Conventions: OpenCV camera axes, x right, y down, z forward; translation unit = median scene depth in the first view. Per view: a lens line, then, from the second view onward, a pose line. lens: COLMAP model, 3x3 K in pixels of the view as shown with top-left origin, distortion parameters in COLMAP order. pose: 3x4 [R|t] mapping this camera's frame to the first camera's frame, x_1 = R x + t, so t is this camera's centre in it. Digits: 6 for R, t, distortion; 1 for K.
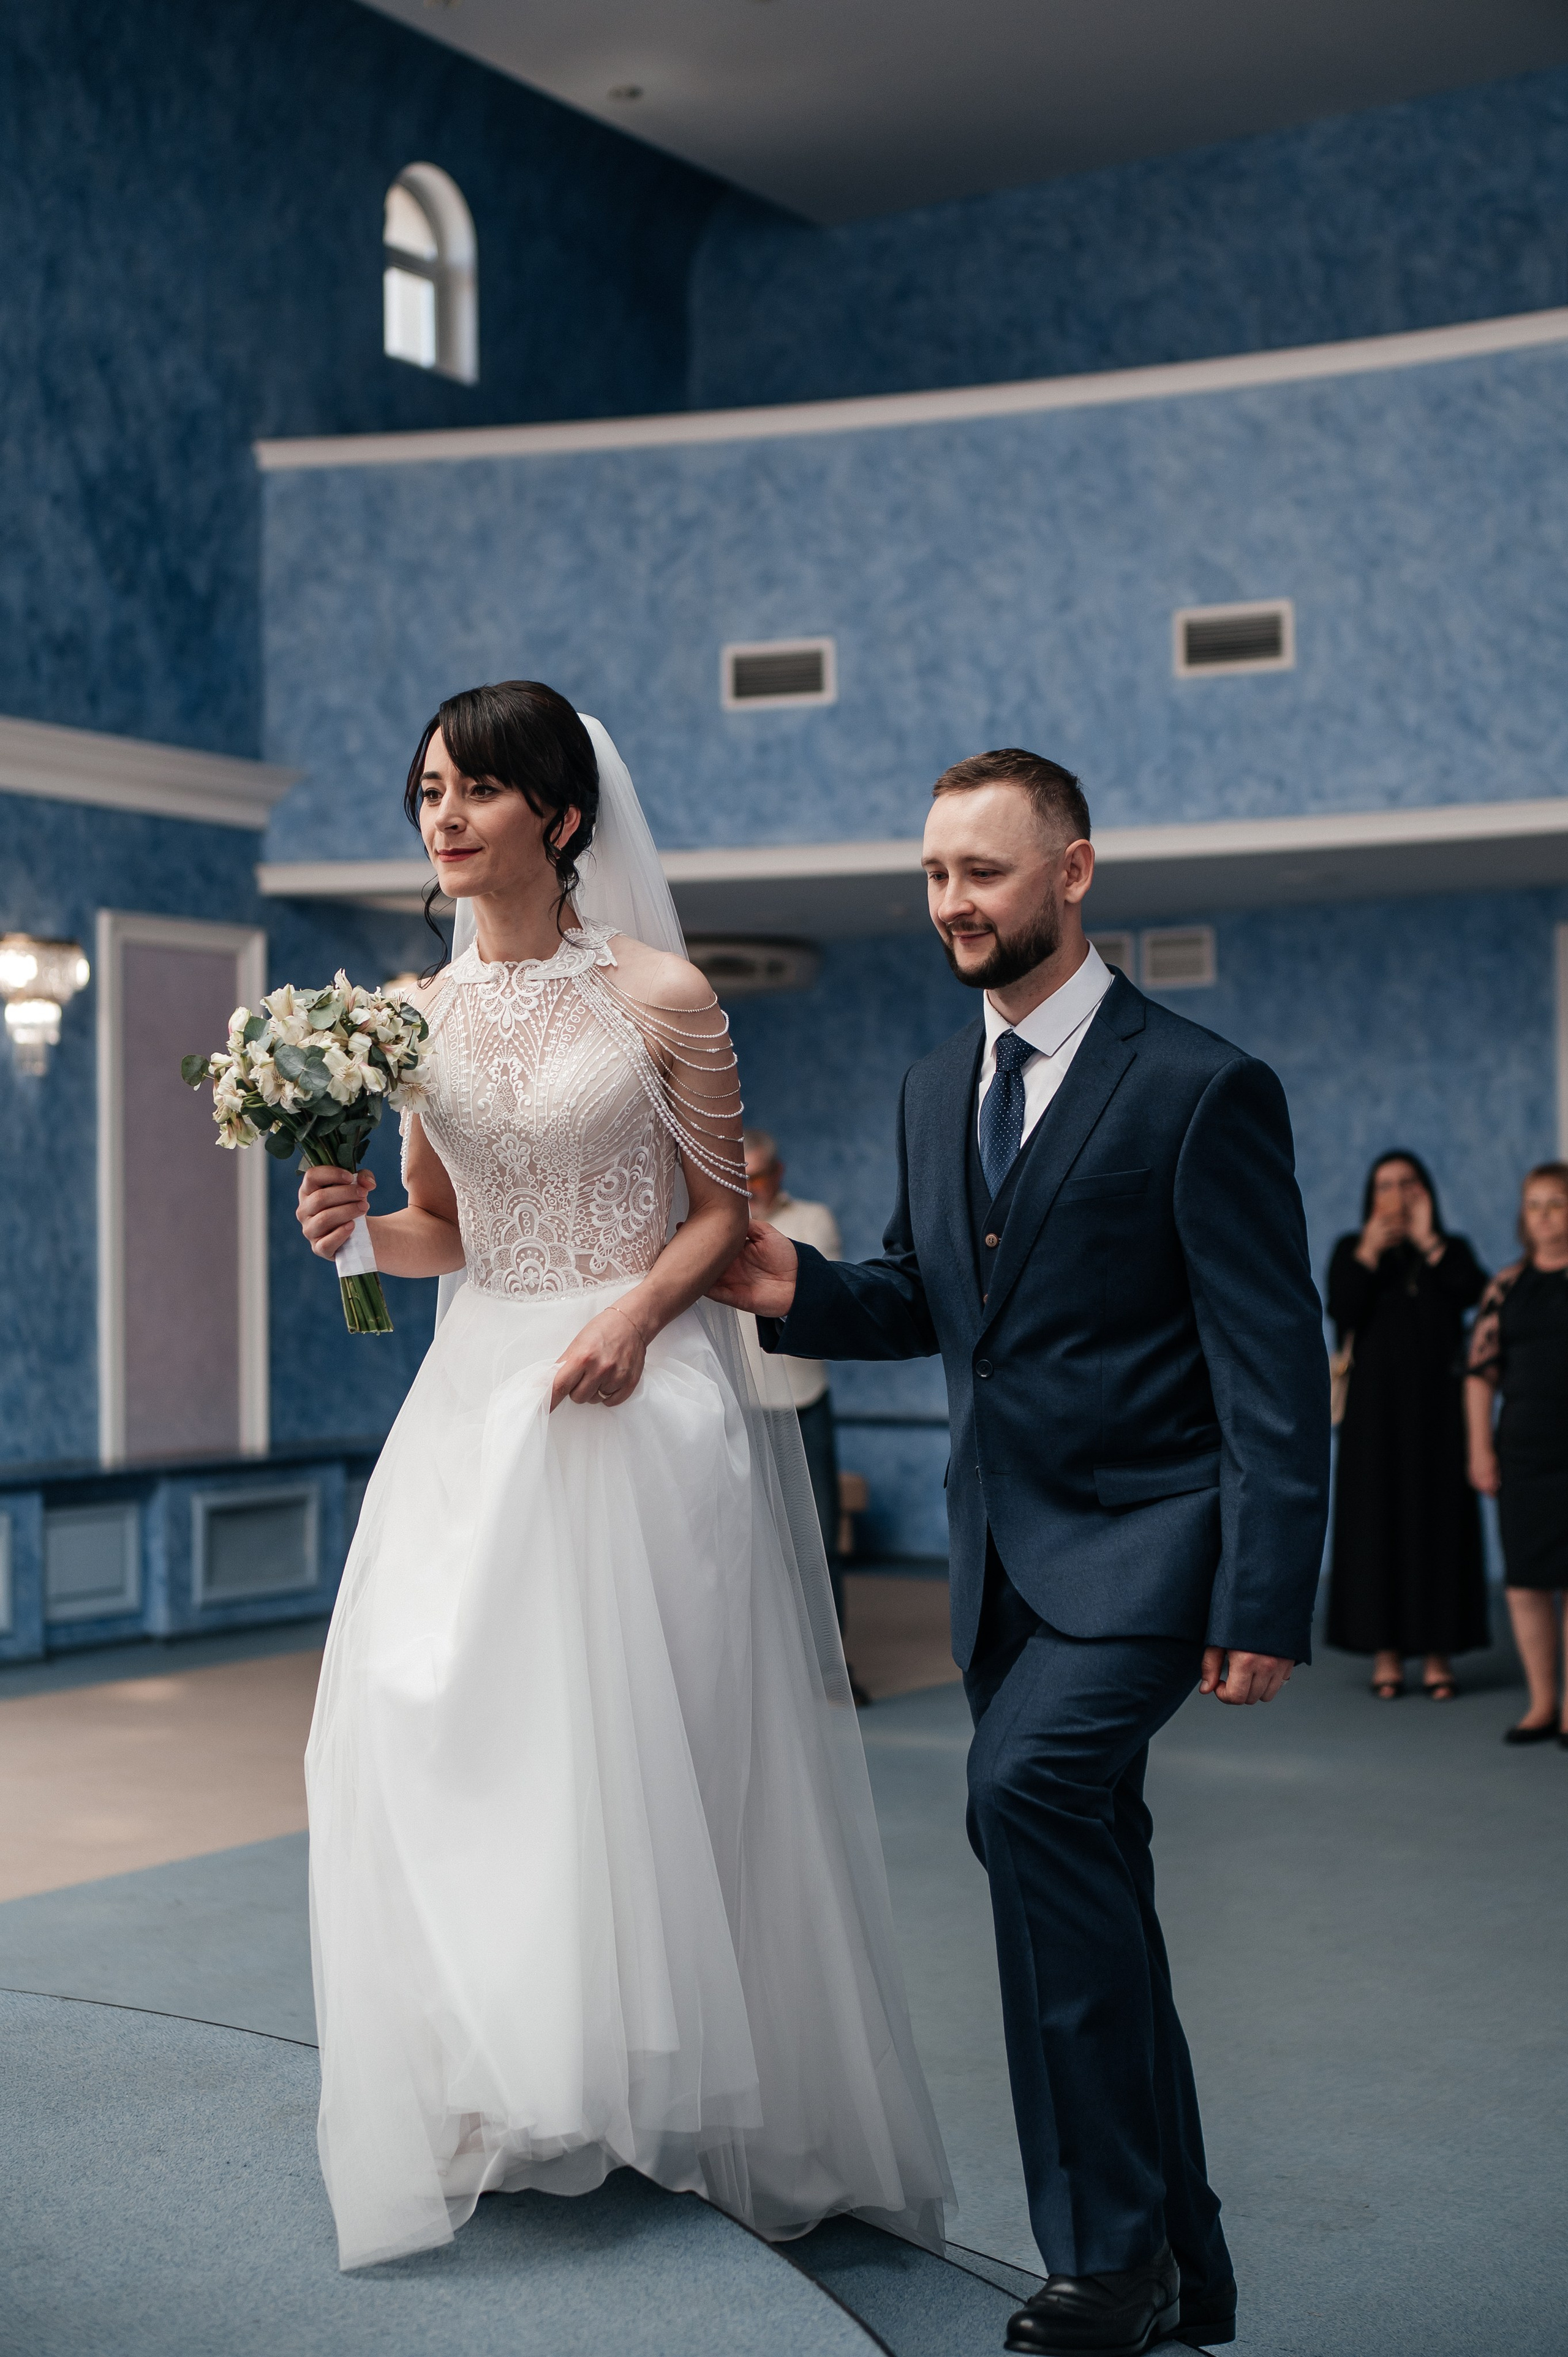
lens RADIAL K [[3360.8, 0, 776.1], [0, 3360.8, 1190.0], [0, 0, 1]] dist [-0.071192, 0.686109]
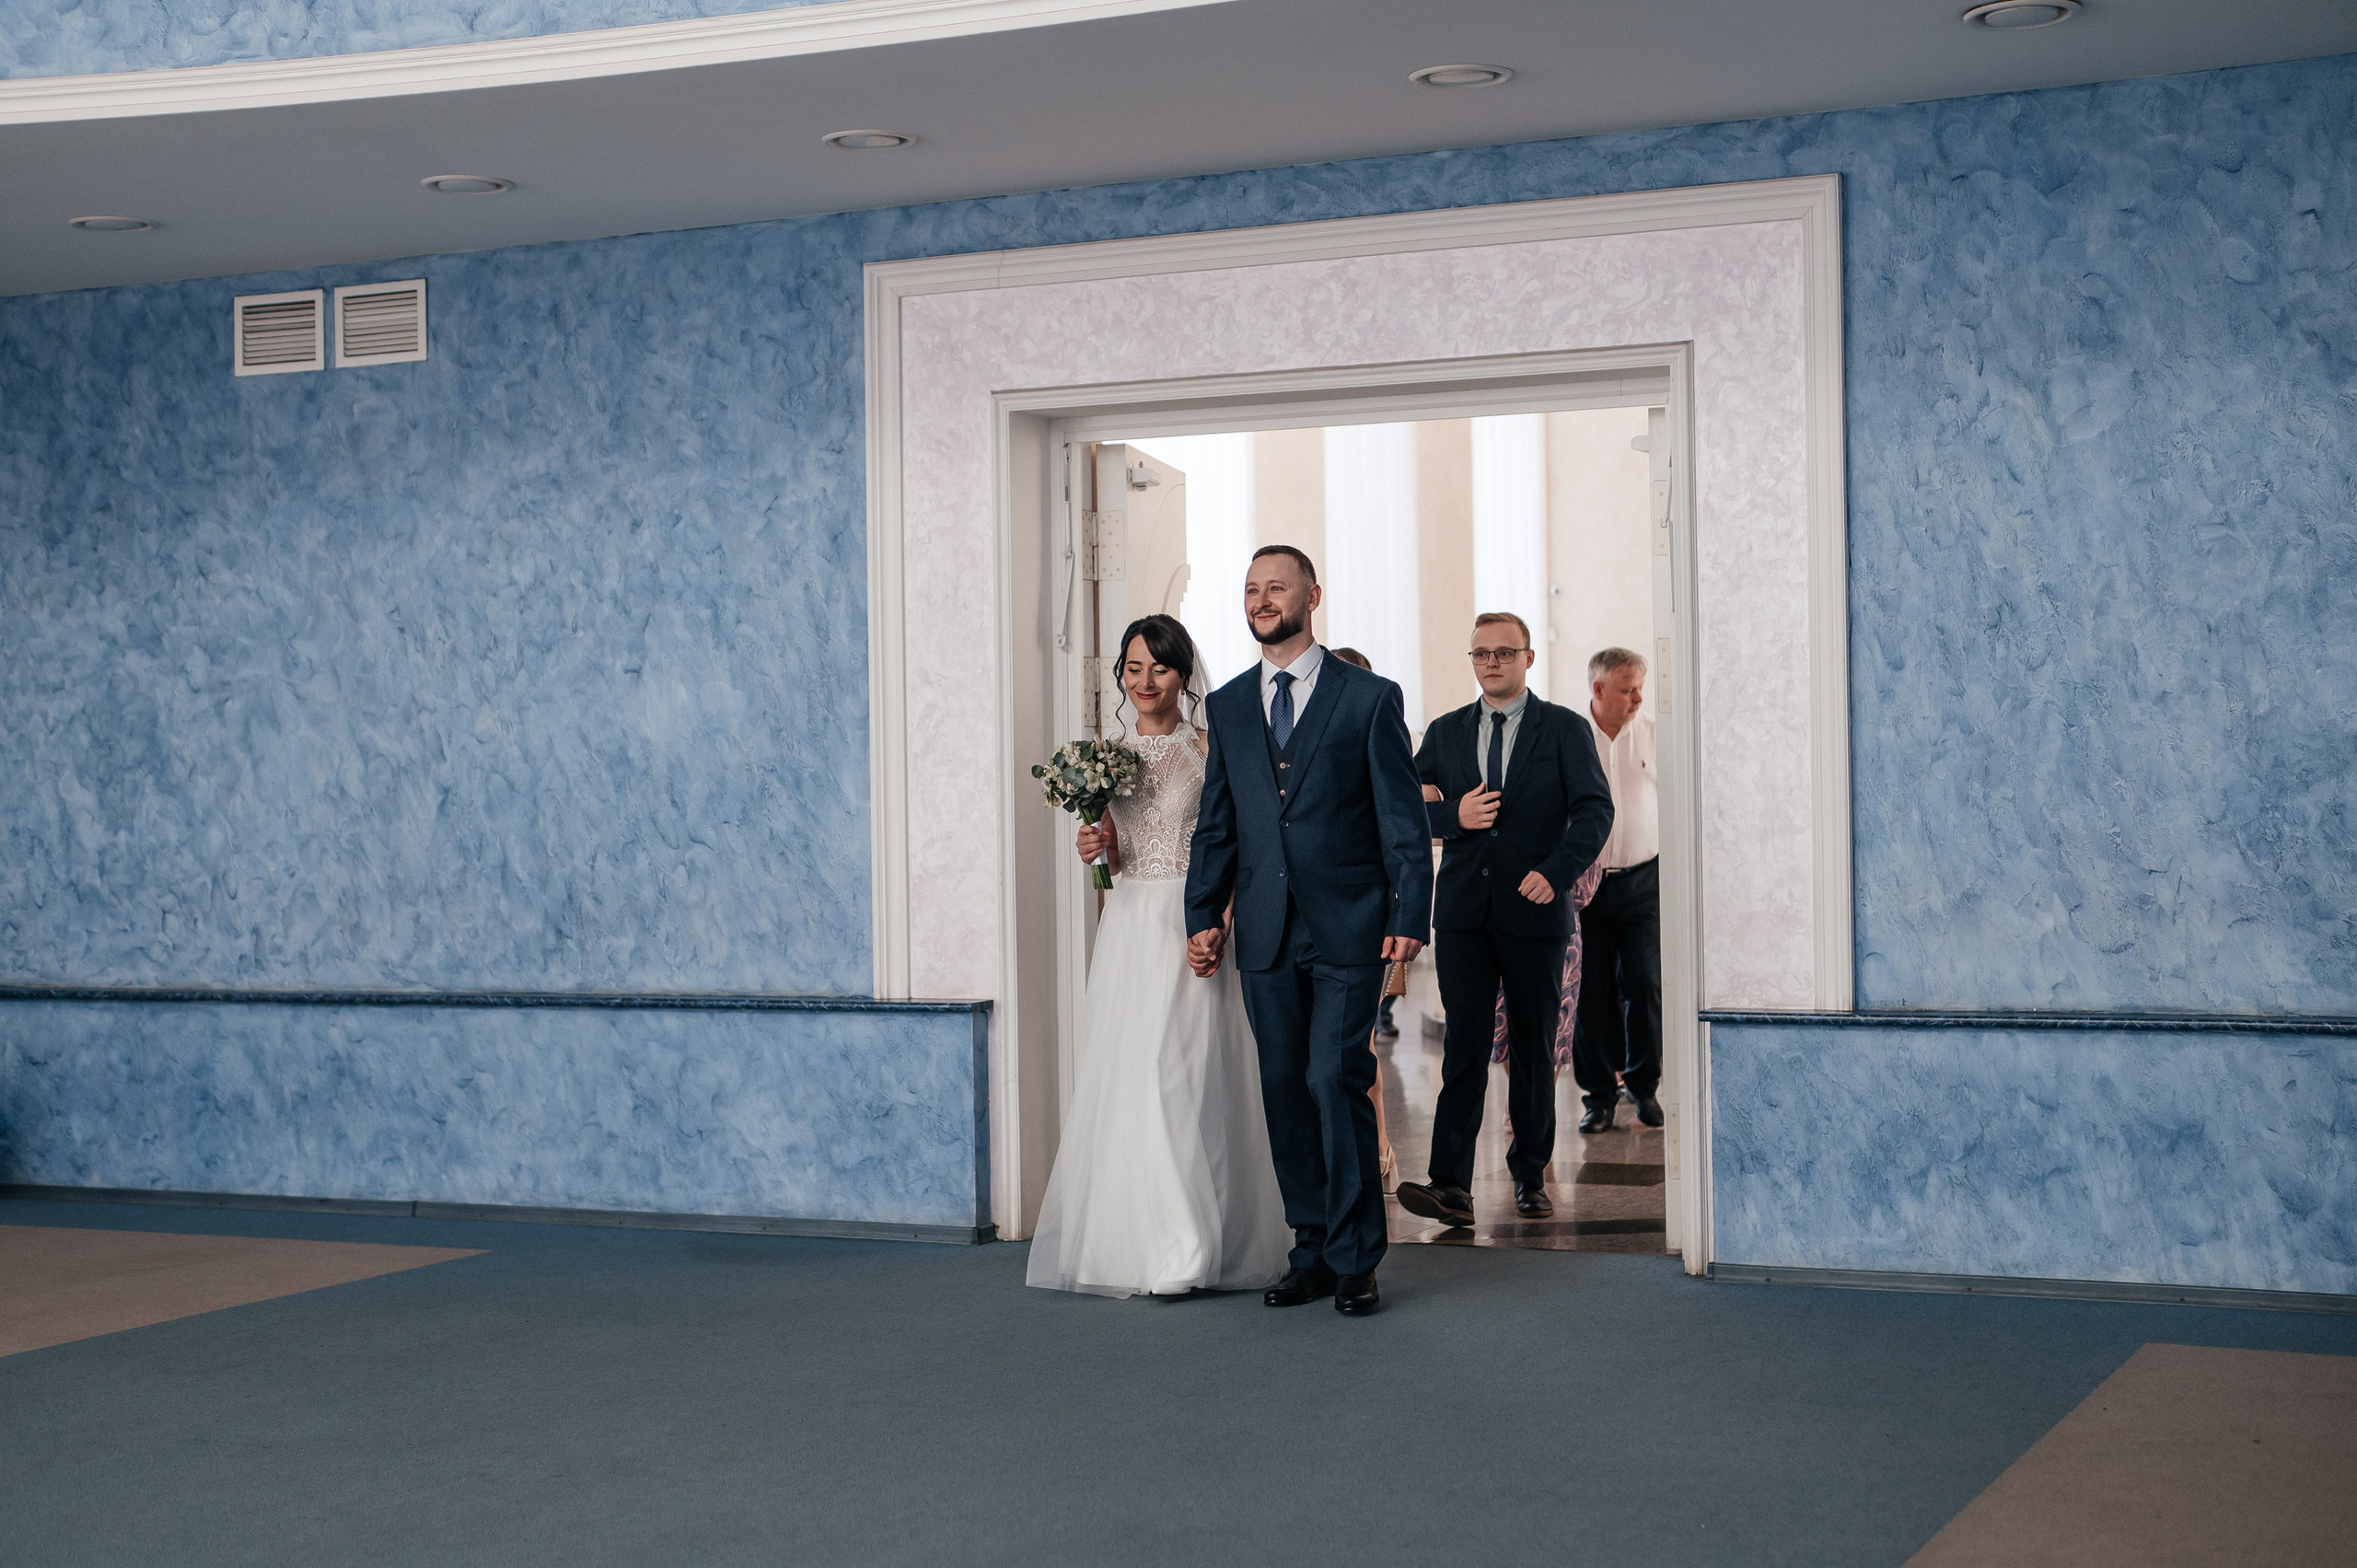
lens RADIAL K [[3509.3, 0, 1178.5], [0, 3509.3, 784.0], [0, 0, 1]] dist [-0.088463, 0.769485]
pose [[0.991670, -0.003817, 0.128749, 0.202061], [0.001992, 0.999896, 0.014302, 0.017206], [-0.128790, -0.013927, 0.991574, 0.274320]]
